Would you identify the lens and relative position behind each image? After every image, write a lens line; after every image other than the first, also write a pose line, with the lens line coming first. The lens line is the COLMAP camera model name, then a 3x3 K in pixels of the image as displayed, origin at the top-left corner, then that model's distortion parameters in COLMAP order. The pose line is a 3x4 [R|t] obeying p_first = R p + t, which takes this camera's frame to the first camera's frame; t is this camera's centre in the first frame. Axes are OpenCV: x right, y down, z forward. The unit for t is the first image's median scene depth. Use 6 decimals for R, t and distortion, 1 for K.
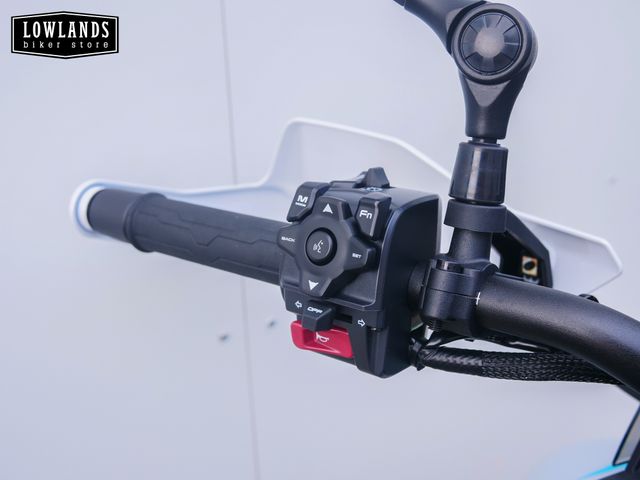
lens RADIAL K [[735.2, 0, 320.0], [0, 735.2, 240.0], [0, 0, 1]] dist [-0.021043, 0.017808]
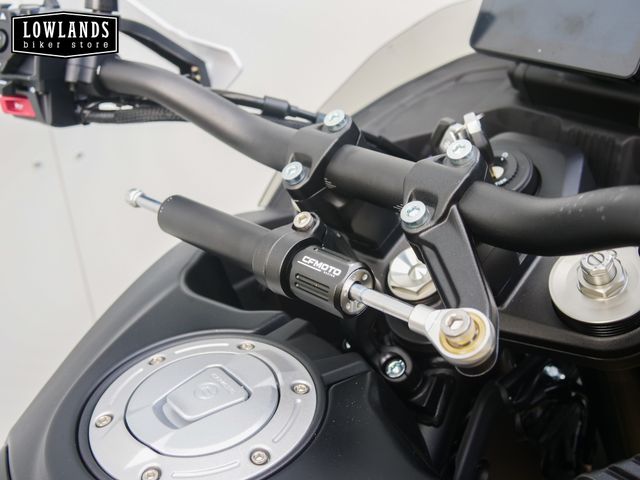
lens RADIAL K [[735.2, 0, 320.0], [0, 735.2, 240.0], [0, 0, 1]] dist [-0.021043, 0.017808]
pose [[0.994682, -0.033696, 0.097329, 0.479297], [0.020322, 0.990601, 0.135269, 0.217688], [-0.100972, -0.132571, 0.986017, -0.643696]]
